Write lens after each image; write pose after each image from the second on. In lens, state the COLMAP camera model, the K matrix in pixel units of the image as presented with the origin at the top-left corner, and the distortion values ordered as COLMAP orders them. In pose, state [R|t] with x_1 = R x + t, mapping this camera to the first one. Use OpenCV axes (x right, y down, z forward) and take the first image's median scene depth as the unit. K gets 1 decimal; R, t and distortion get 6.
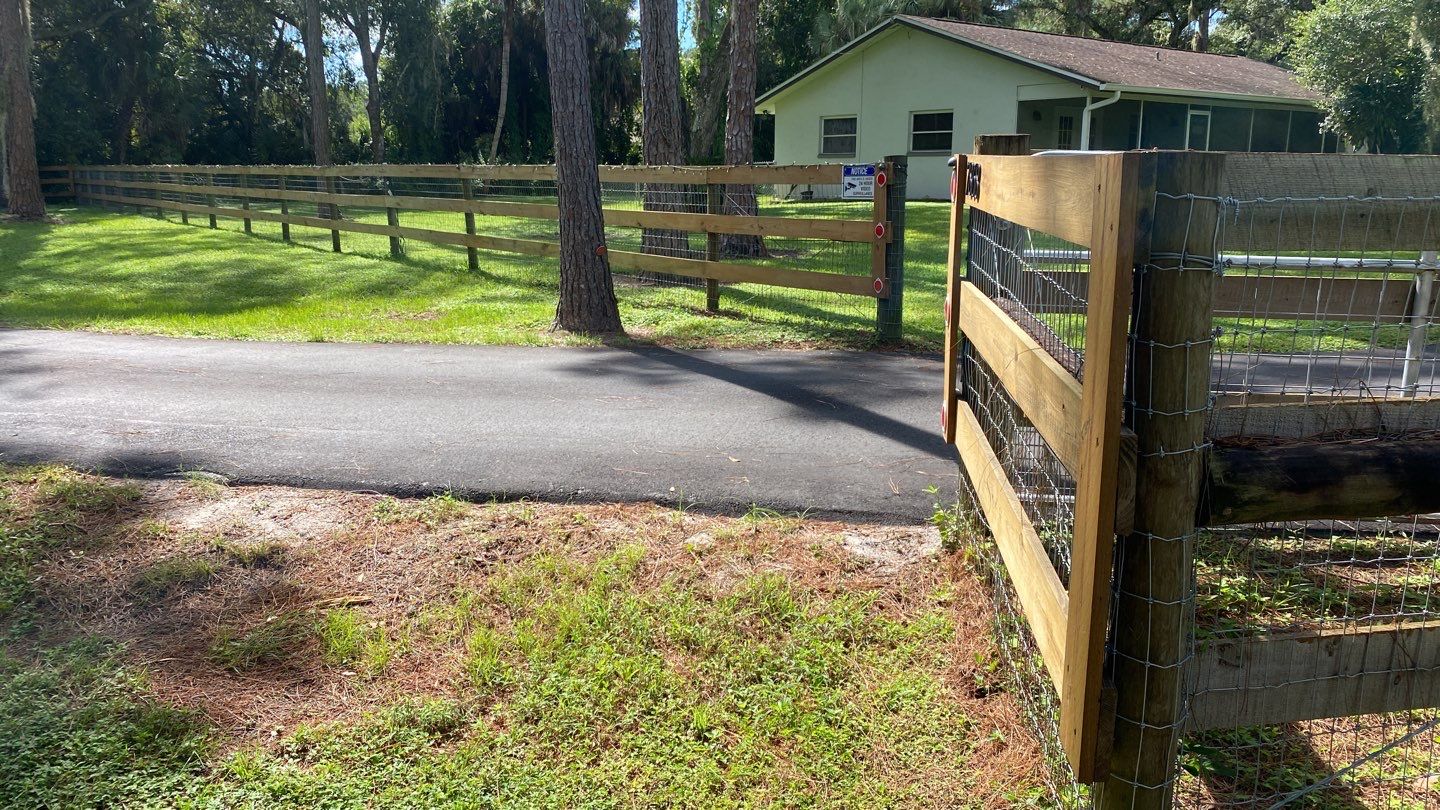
lens RADIAL K [[1108.9, 0, 719.8], [0, 1108.9, 408.8], [0, 0, 1]] dist [0.026405, -0.028963]
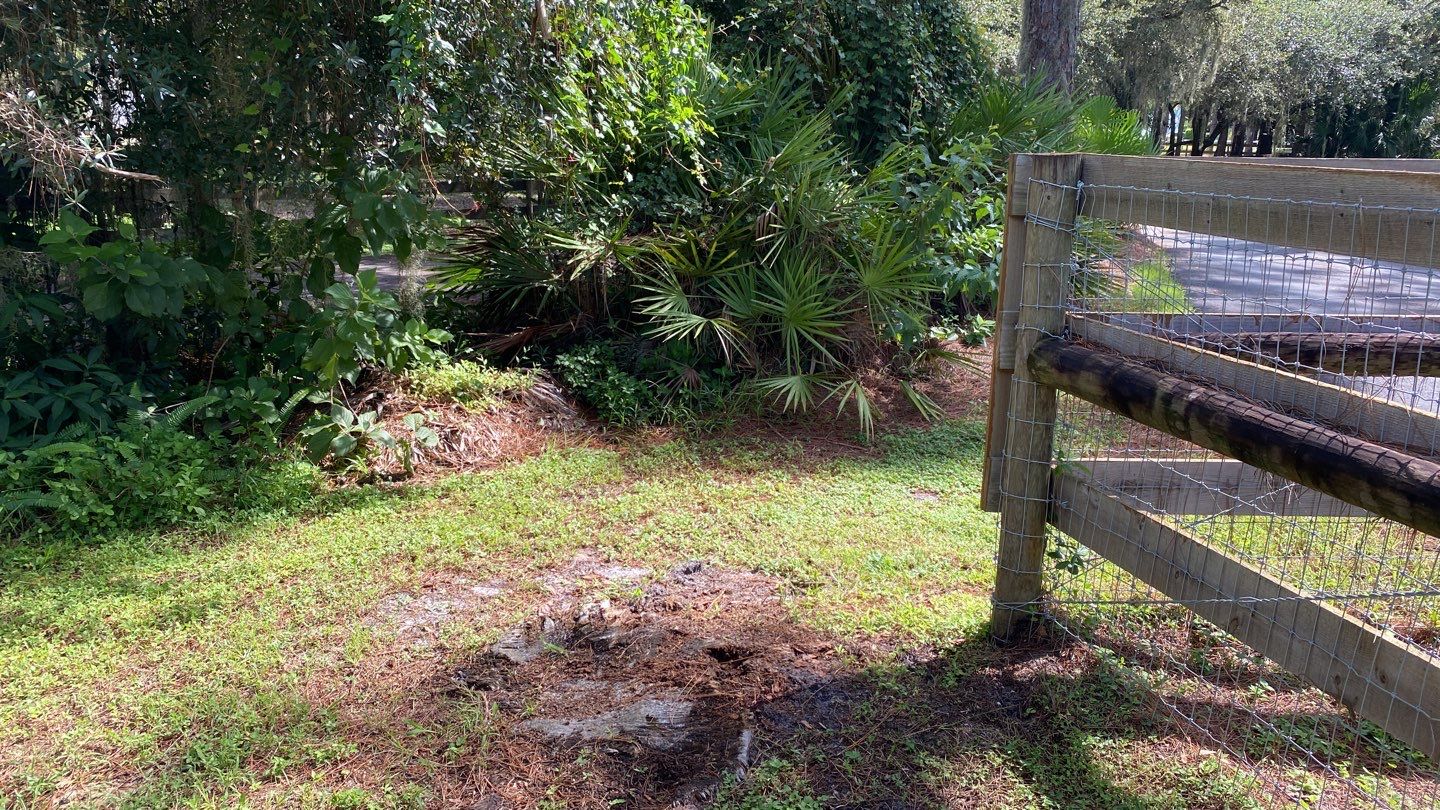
lens RADIAL K [[1108.9, 0, 719.8], [0, 1108.9, 408.8], [0, 0, 1]] dist [0.026405, -0.028963]
pose [[0.081235, 0.238874, -0.967647, 0.169360], [-0.228170, 0.949530, 0.215247, -0.008715], [0.970227, 0.203302, 0.131639, 0.028106]]
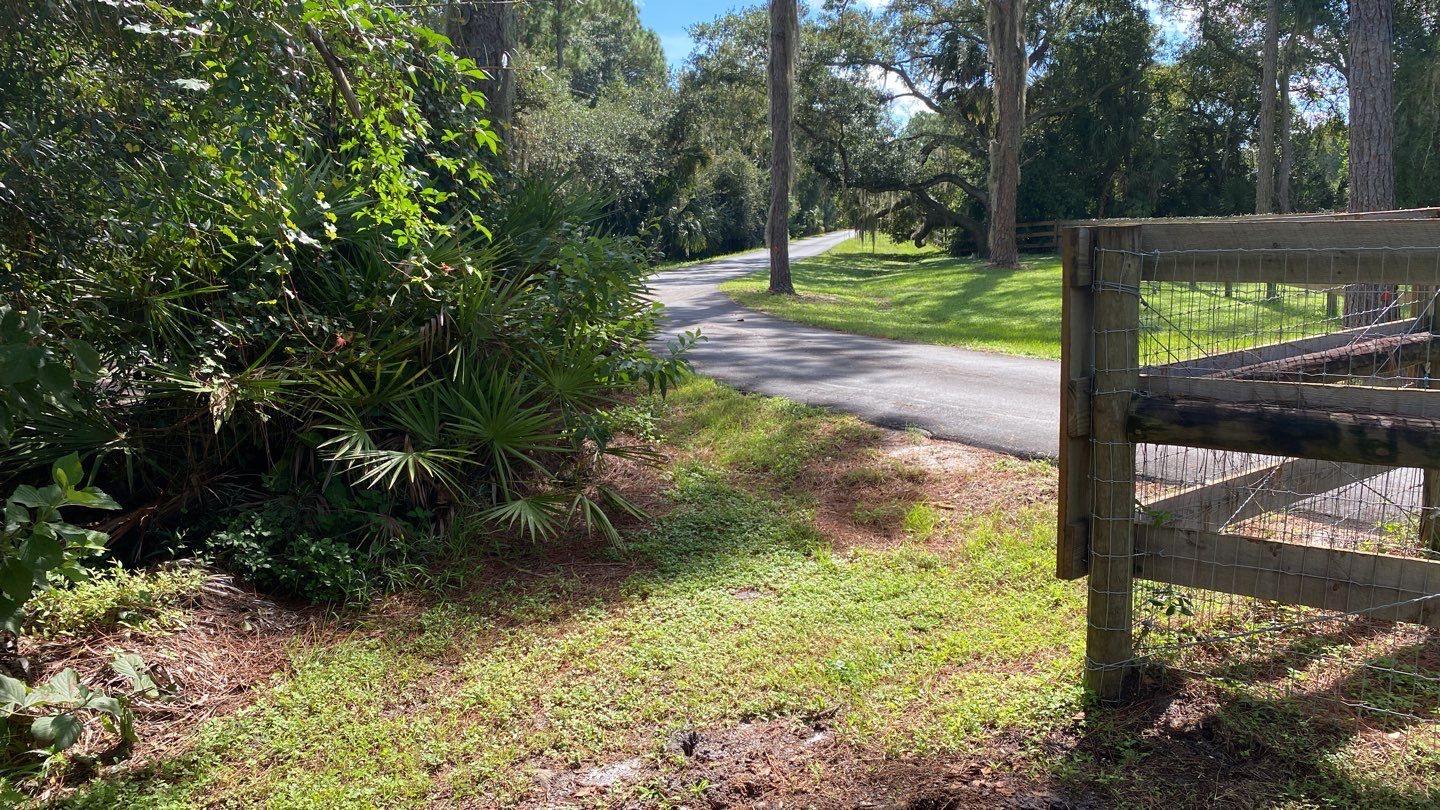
lens RADIAL K [[1108.9, 0, 719.8], [0, 1108.9, 408.8], [0, 0, 1]] dist [0.026405, -0.028963]
pose [[0.668527, 0.097556, -0.737261, 0.107138], [-0.128276, 0.991627, 0.014898, 0.009521], [0.732542, 0.084613, 0.675443, -0.053005]]
